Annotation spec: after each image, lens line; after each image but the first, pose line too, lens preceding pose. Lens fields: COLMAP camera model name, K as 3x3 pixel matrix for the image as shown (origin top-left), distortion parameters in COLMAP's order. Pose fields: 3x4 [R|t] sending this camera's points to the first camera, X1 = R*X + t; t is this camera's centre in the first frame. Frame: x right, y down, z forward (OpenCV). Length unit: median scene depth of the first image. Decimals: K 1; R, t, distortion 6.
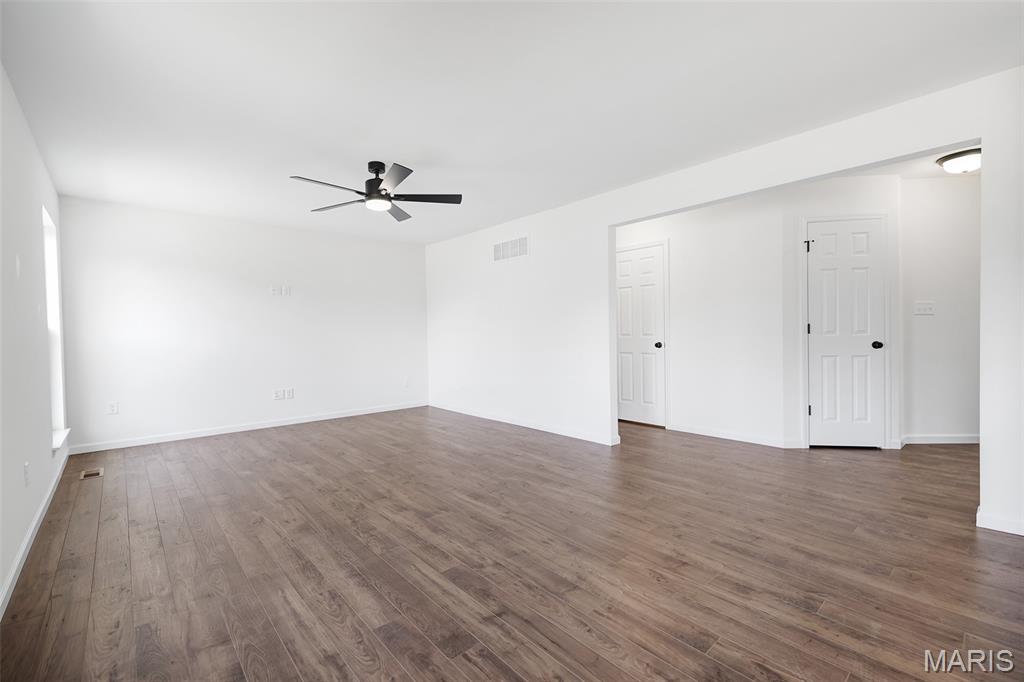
lens RADIAL K [[442.4, 0, 520.4], [0, 442.4, 345.9], [0, 0, 1]] dist [0.001380, 0.000056]
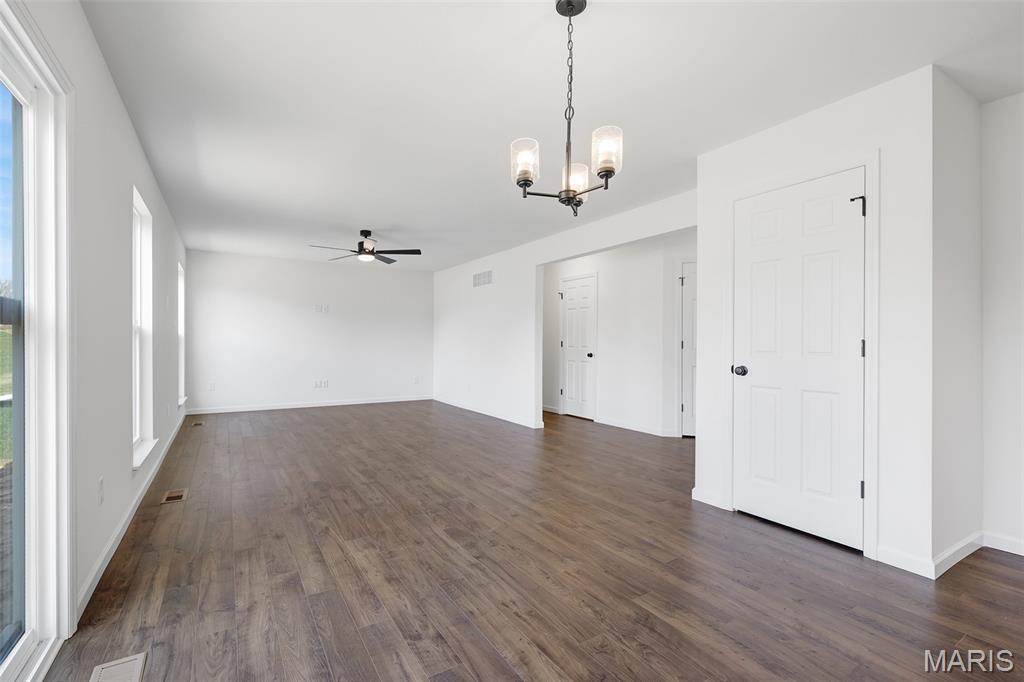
lens RADIAL K [[454.3, 0, 513.6], [0, 454.3, 348.2], [0, 0, 1]] dist [-0.002279, -0.000465]
pose [[0.985492, 0.024122, -0.168001, 0.436363], [-0.027125, 0.999510, -0.015603, 0.006406], [0.167542, 0.019934, 0.985663, -0.441736]]
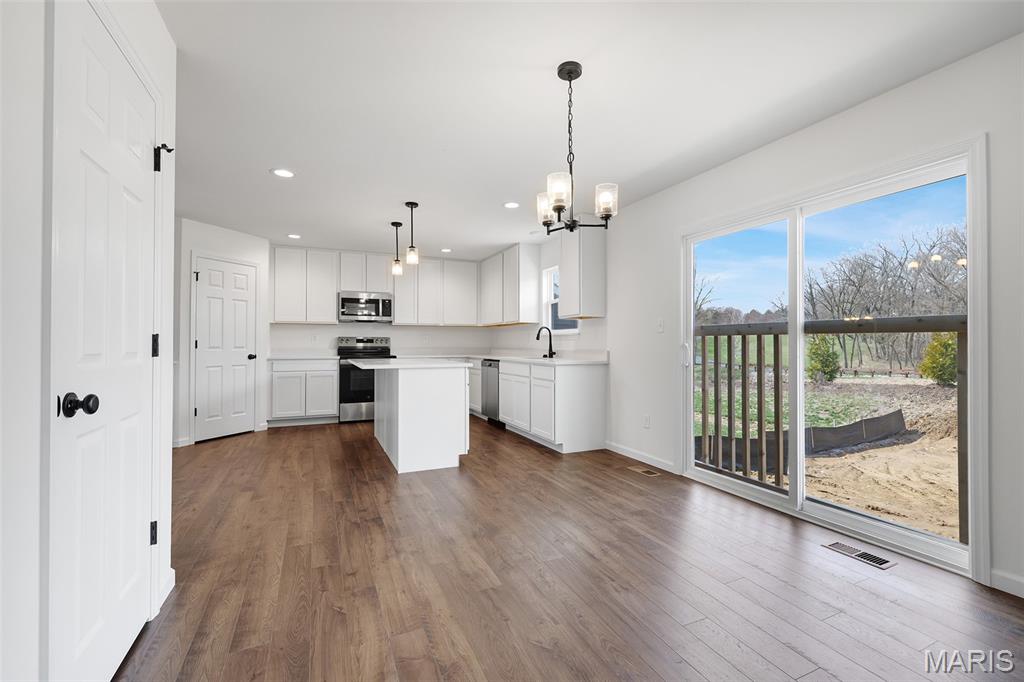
lens RADIAL K [[442.4, 0, 511.2], [0, 442.4, 341.8], [0, 0, 1]] dist [0.001380, 0.000056]
pose [[-0.948075, 0.017296, 0.317577, 0.270379], [0.023966, 0.999566, 0.017107, -0.025959], [-0.317143, 0.023829, -0.948078, 0.867785]]
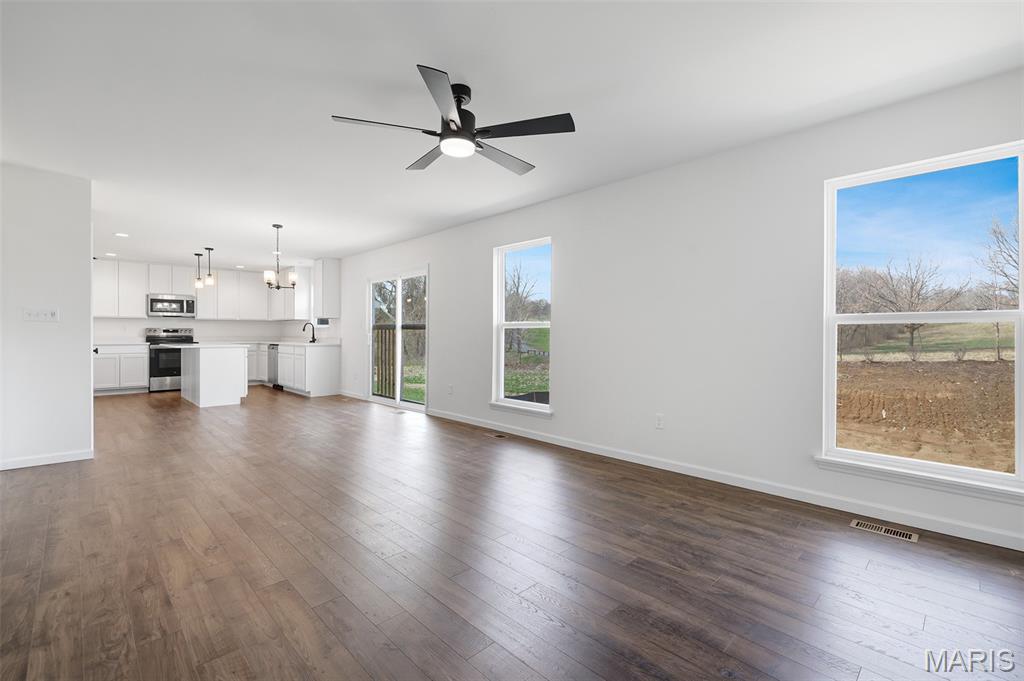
lens RADIAL K [[454.3, 0, 508.5], [0, 454.3, 339.3], [0, 0, 1]] dist [-0.002279, -0.000465]
pose [[-0.999740, 0.013862, -0.018086, -0.520627], [0.013083, 0.999013, 0.042458, -0.054583], [0.018657, 0.042210, -0.998935, 2.058877]]
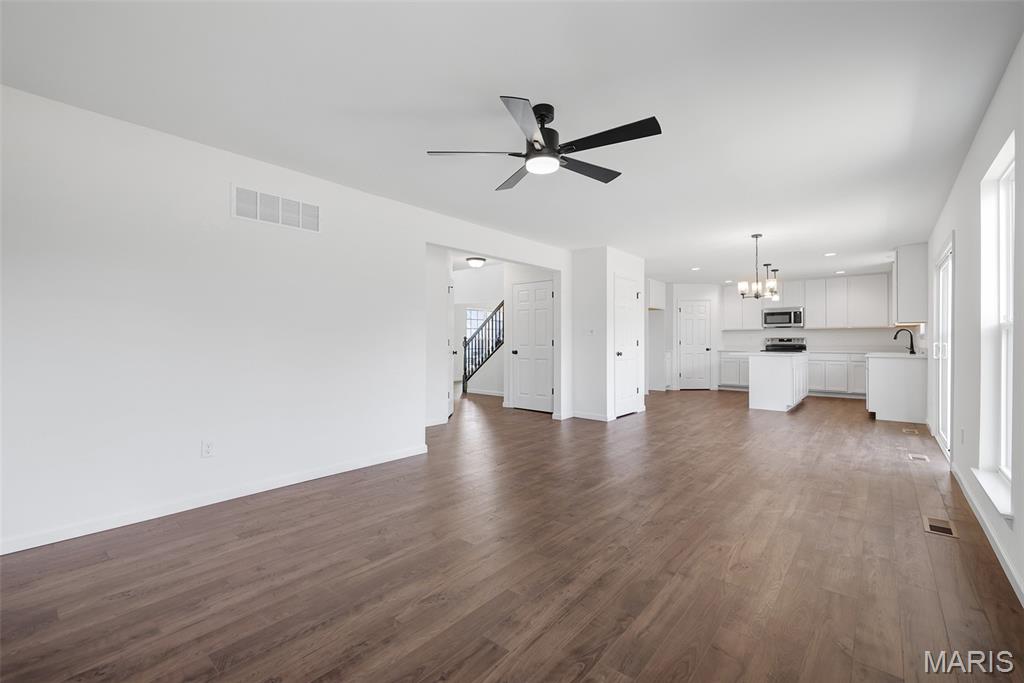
lens RADIAL K [[422.1, 0, 510.6], [0, 422.1, 342.9], [0, 0, 1]] dist [0.008015, -0.000209]
pose [[-0.120090, 0.013858, 0.992666, -1.230186], [0.031711, 0.999446, -0.010116, -0.023500], [-0.992256, 0.030263, -0.120463, 1.395148]]
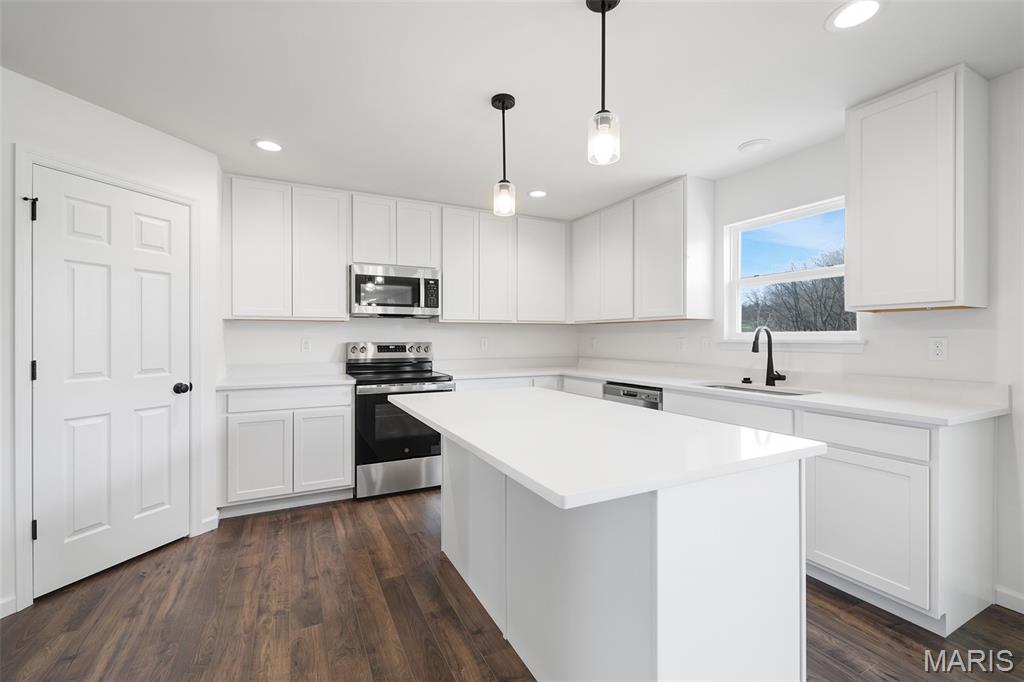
lens RADIAL K [[442.4, 0, 513.4], [0, 442.4, 338.6], [0, 0, 1]] dist [0.001380, 0.000056]
pose [[-0.969386, 0.017523, 0.244916, 1.017229], [0.024811, 0.999335, 0.026704, -0.068404], [-0.244285, 0.031963, -0.969176, 0.160491]]
